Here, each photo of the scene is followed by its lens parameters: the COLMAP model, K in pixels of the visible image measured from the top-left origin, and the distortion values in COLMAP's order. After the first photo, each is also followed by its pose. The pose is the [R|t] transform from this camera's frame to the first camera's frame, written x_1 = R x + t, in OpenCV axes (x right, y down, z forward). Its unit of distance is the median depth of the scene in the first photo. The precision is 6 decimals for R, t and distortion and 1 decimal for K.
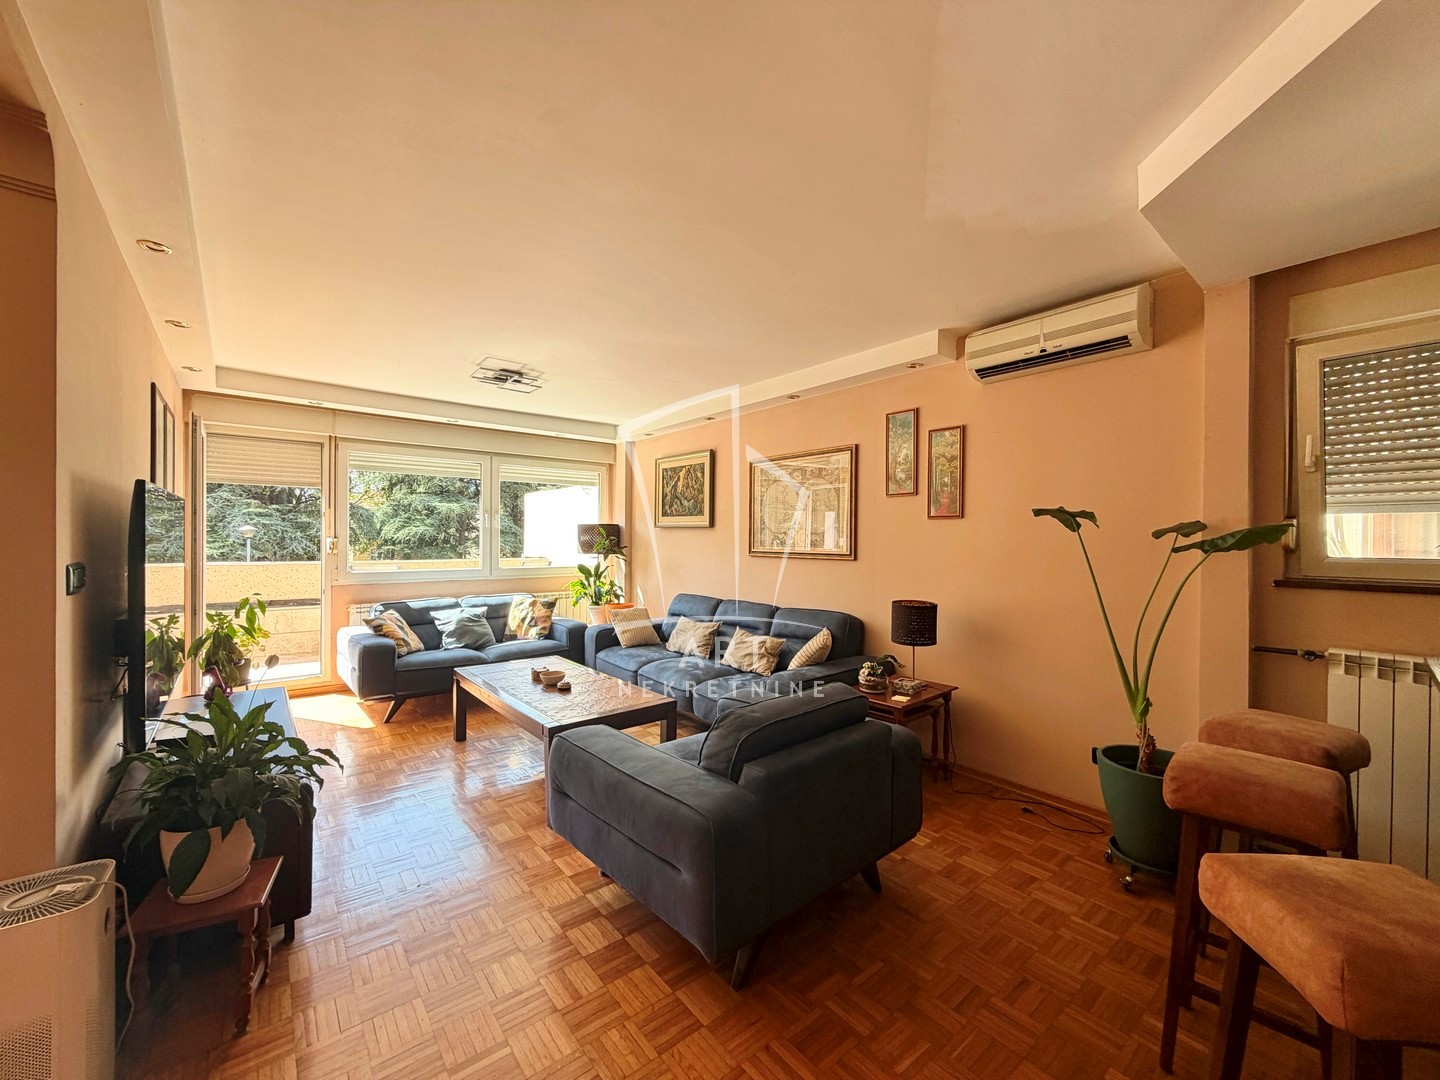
lens RADIAL K [[576.2, 0, 711.9], [0, 576.2, 538.3], [0, 0, 1]] dist [-0.003044, -0.000045]
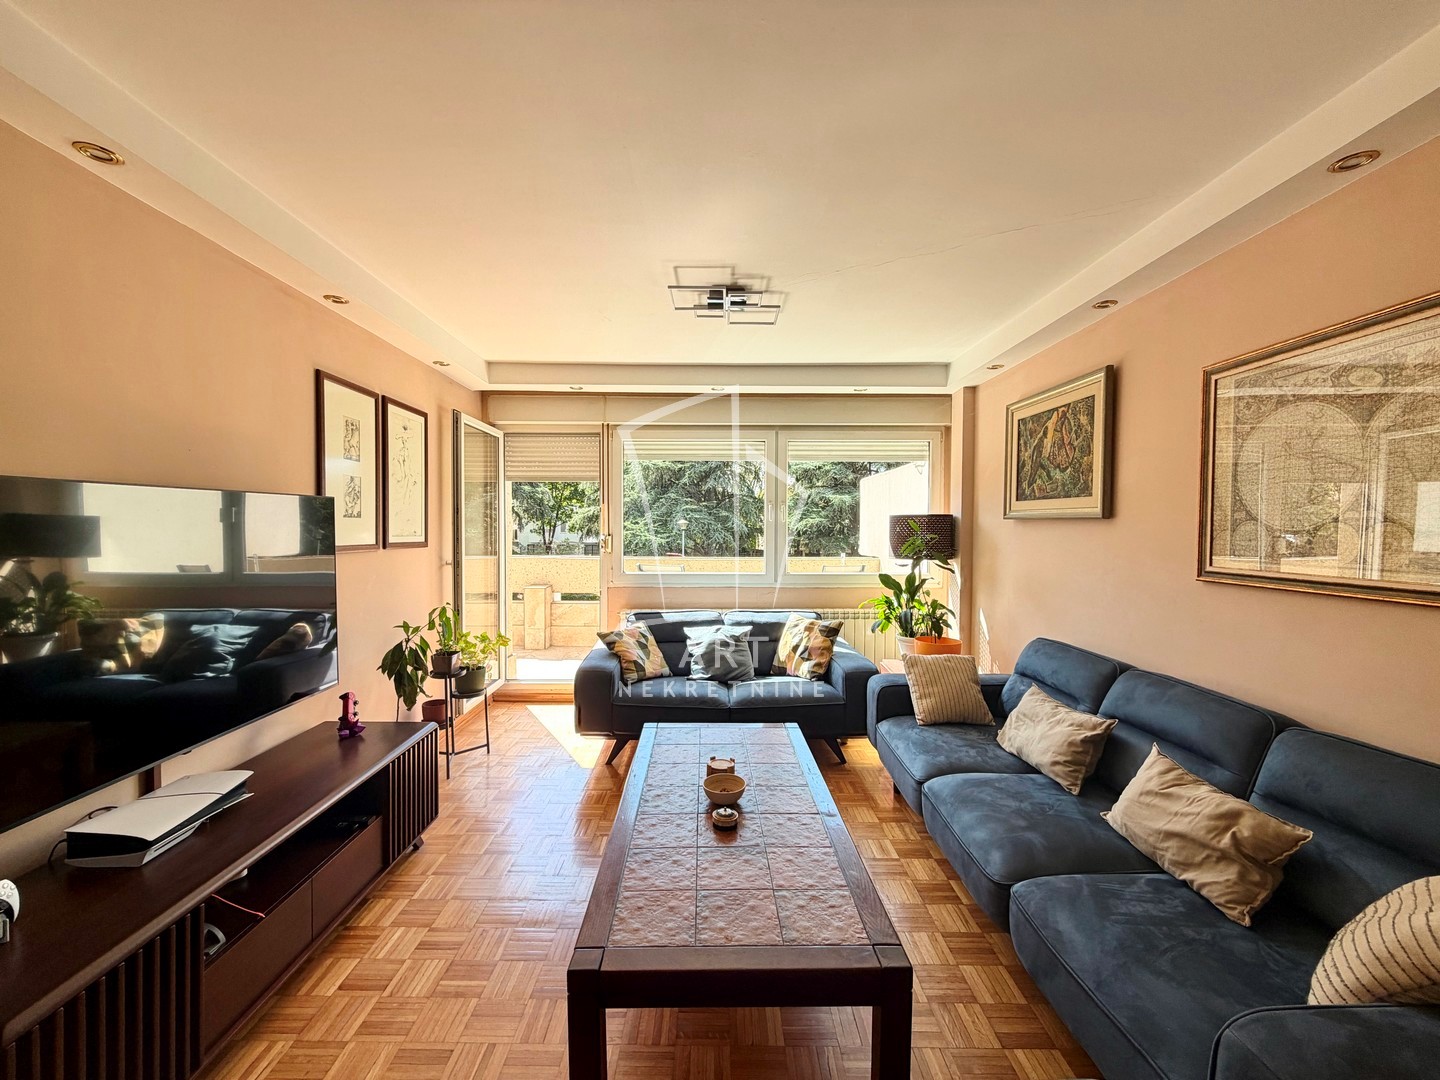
lens RADIAL K [[568.9, 0, 720.0], [0, 568.9, 540.0], [0, 0, 1]] dist [0.001556, 0.000134]
pose [[0.780127, 0.010988, -0.625525, 0.047311], [0.002008, 0.999797, 0.020068, -0.010571], [0.625618, -0.016911, 0.779946, 0.384349]]
